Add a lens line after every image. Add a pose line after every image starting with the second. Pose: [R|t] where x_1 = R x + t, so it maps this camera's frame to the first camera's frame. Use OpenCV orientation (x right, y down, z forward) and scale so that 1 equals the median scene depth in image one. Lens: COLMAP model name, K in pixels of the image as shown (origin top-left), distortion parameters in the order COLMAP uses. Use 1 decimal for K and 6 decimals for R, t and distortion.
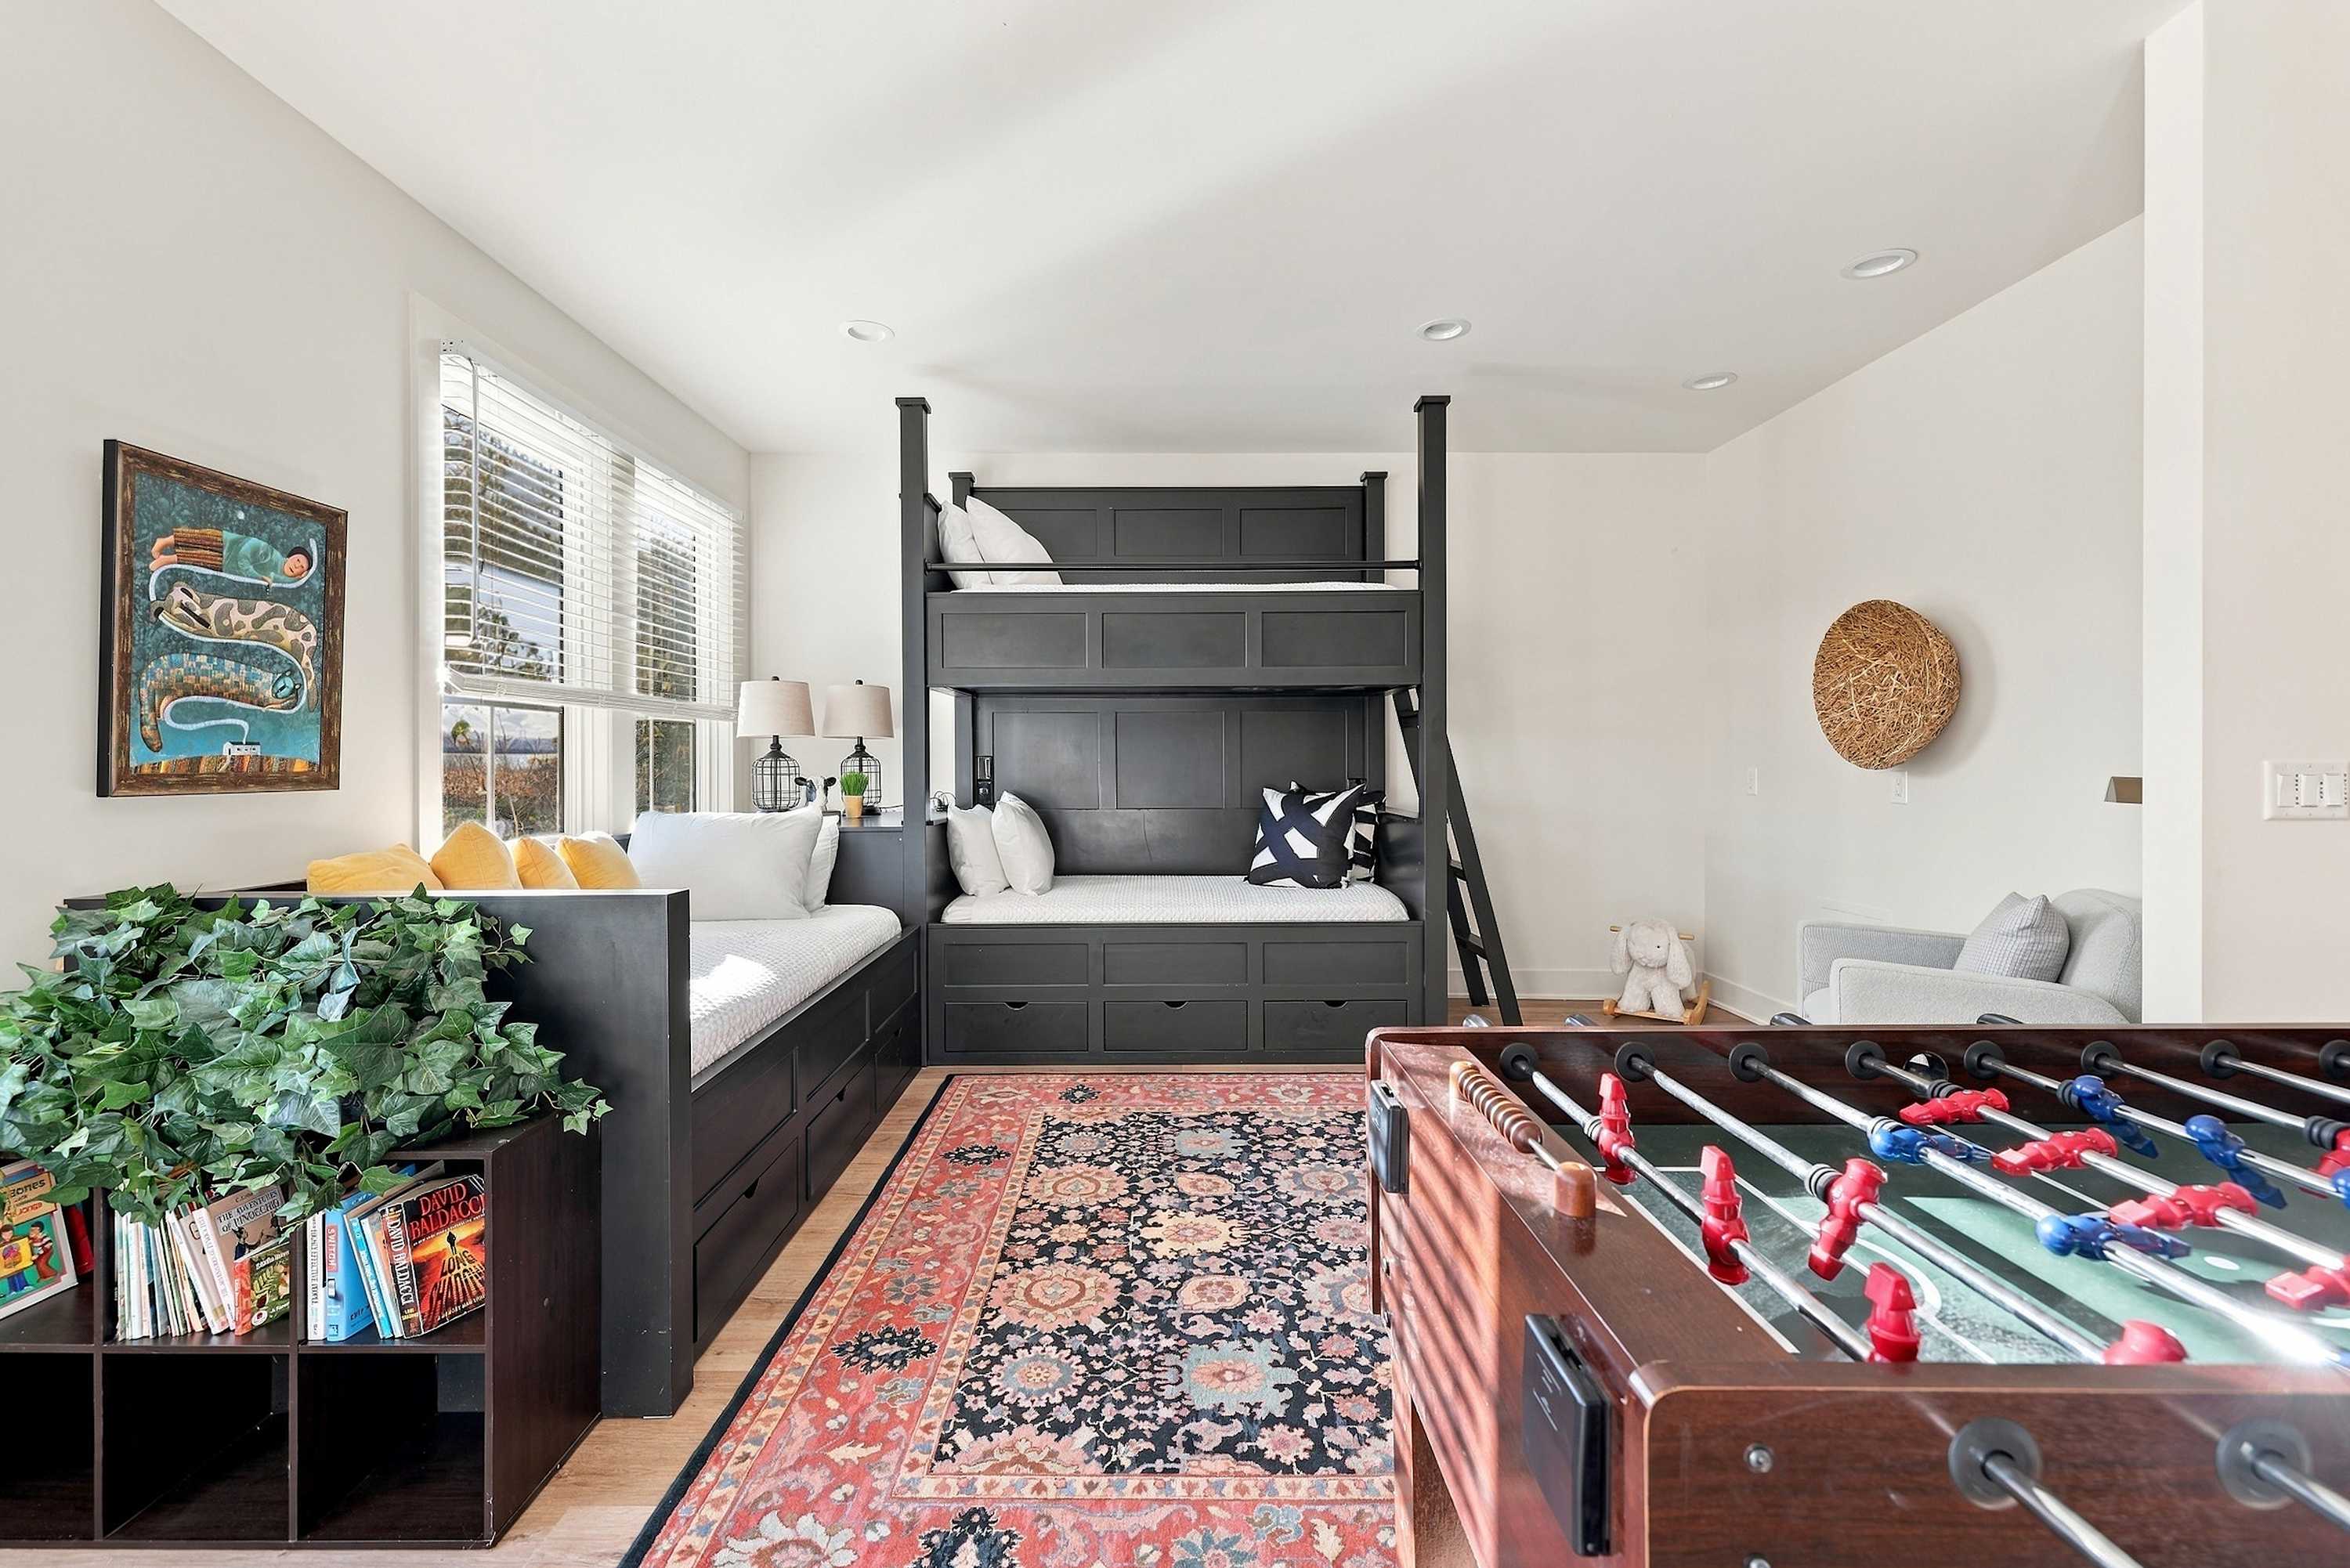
lens RADIAL K [[998.3, 0, 1159.2], [0, 998.3, 762.6], [0, 0, 1]] dist [0.002000, 0.000477]
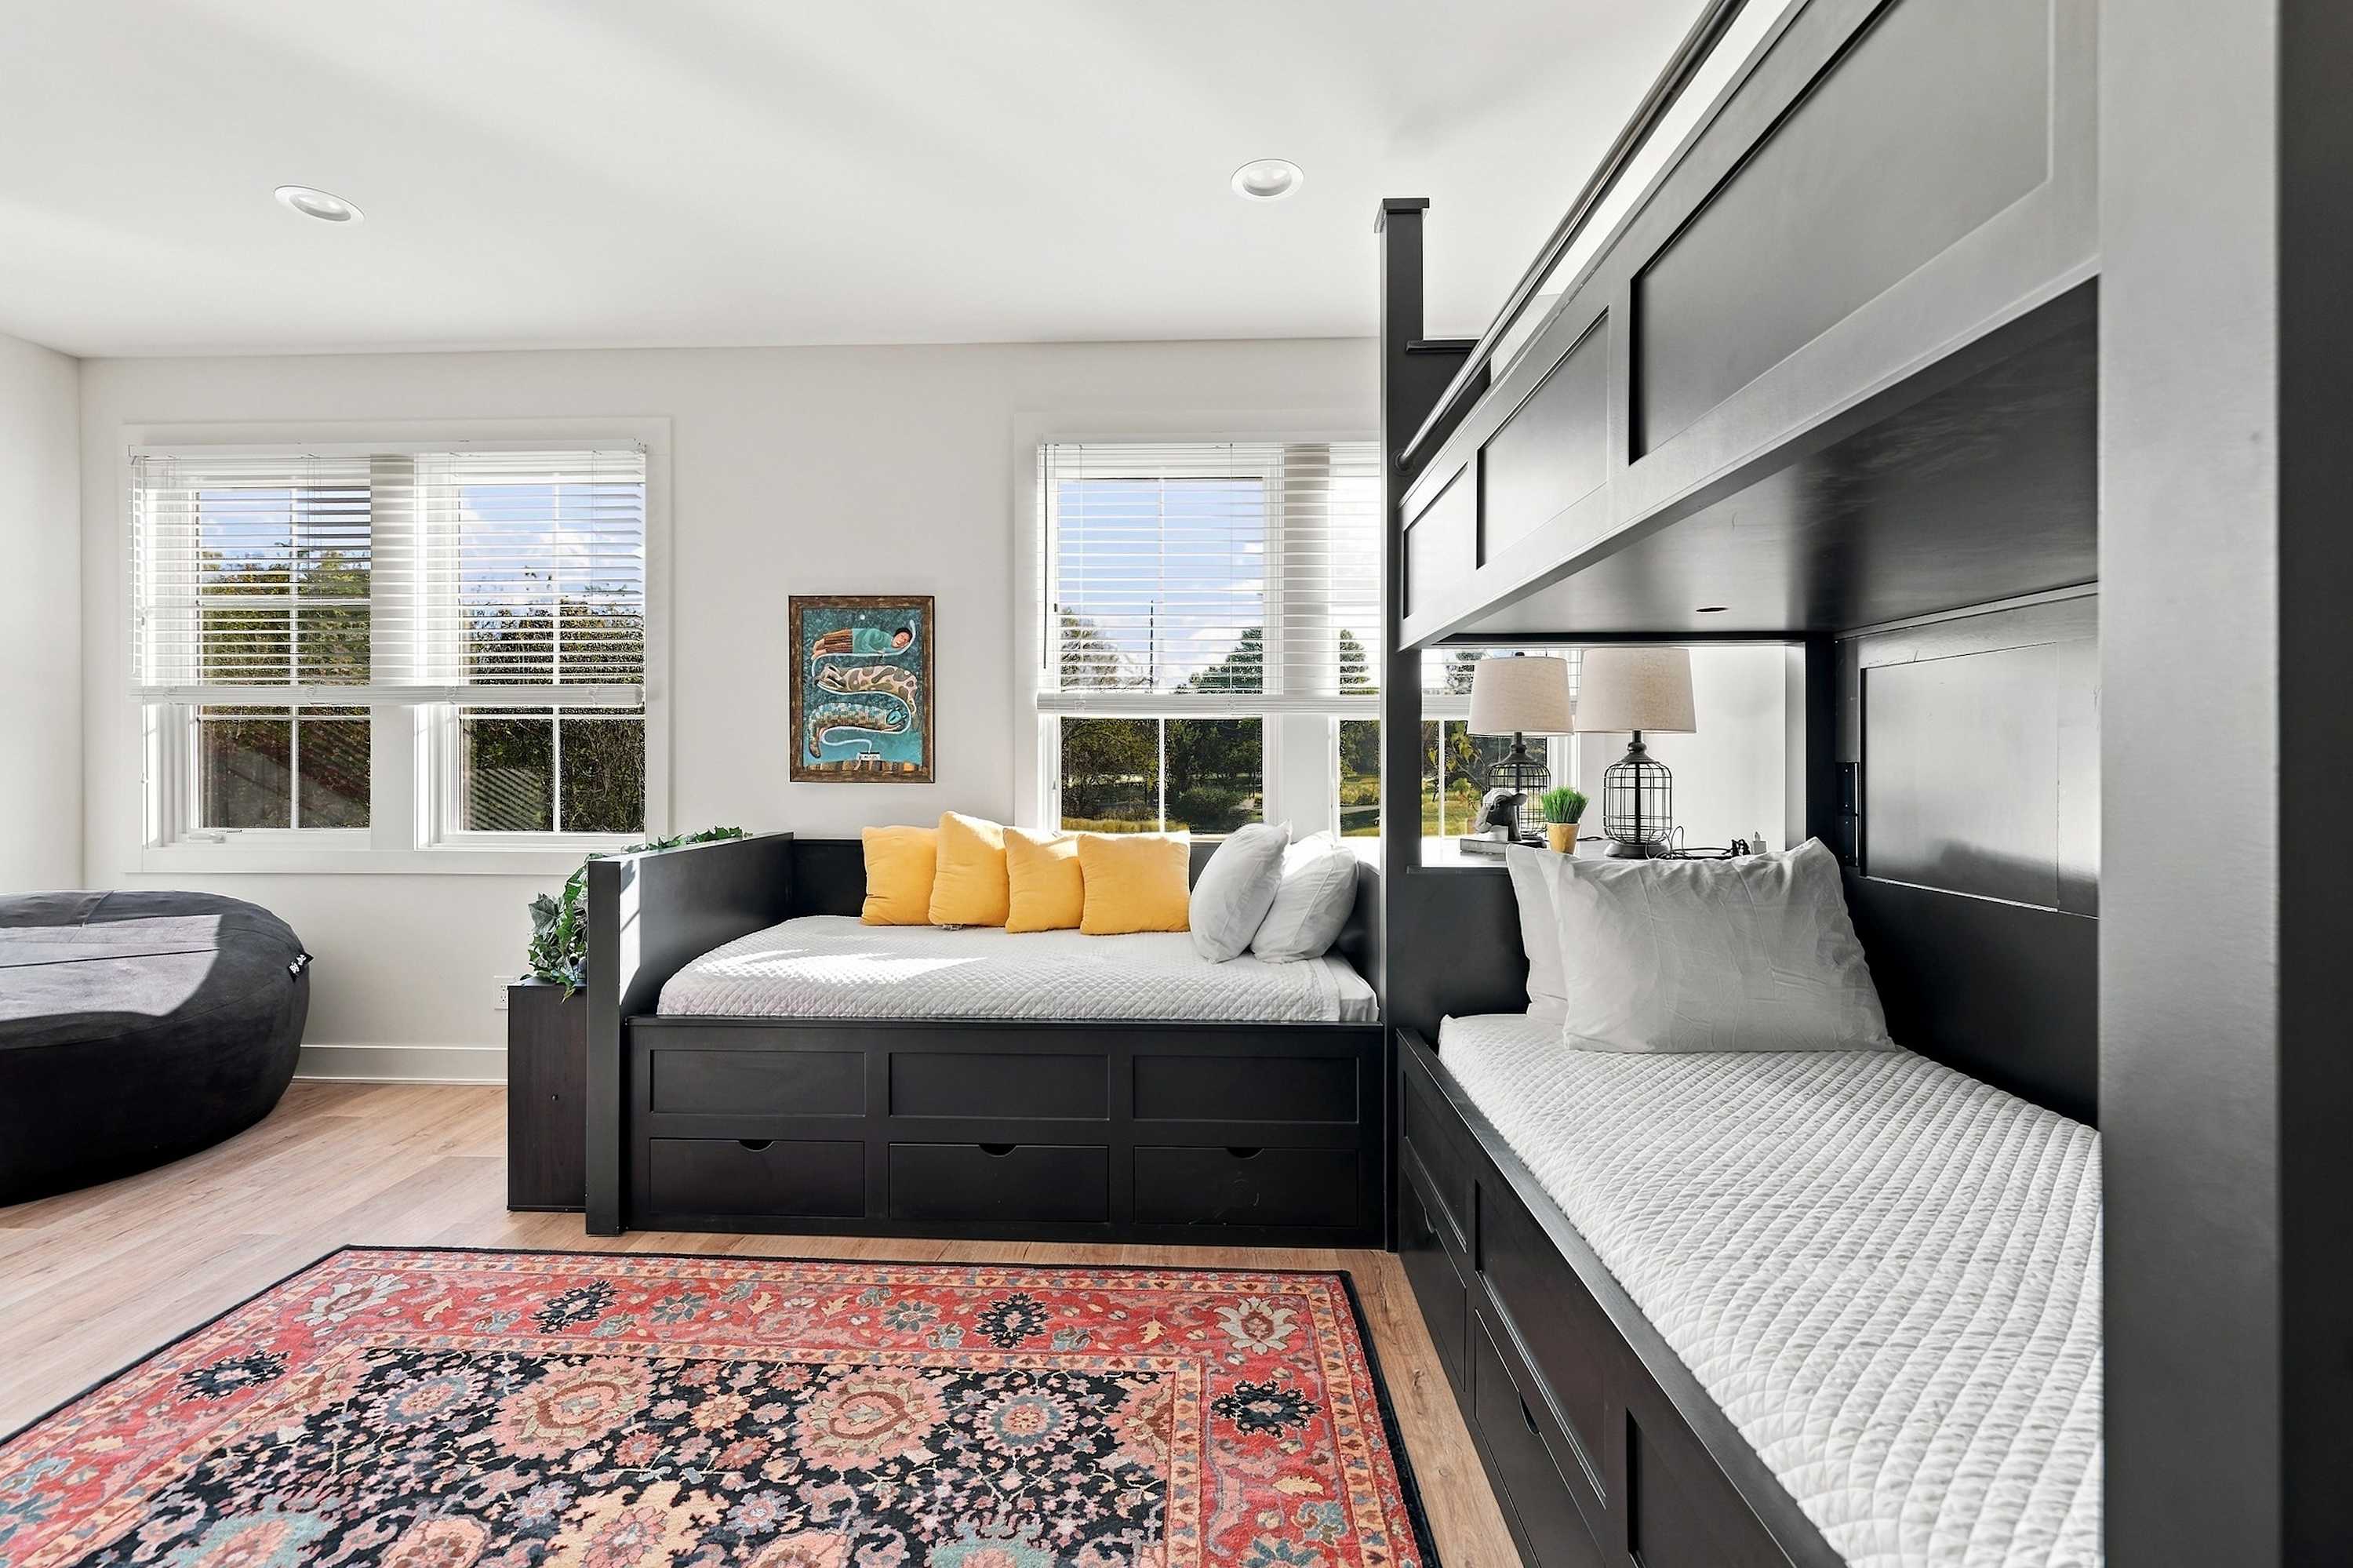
lens RADIAL K [[999.7, 0, 1160.7], [0, 999.7, 762.6], [0, 0, 1]] dist [0.002000, 0.000477]
pose [[-0.050348, 0.006916, -0.998708, 0.686248], [-0.009709, 0.999925, 0.007414, -0.019067], [0.998685, 0.010070, -0.050277, 1.479479]]
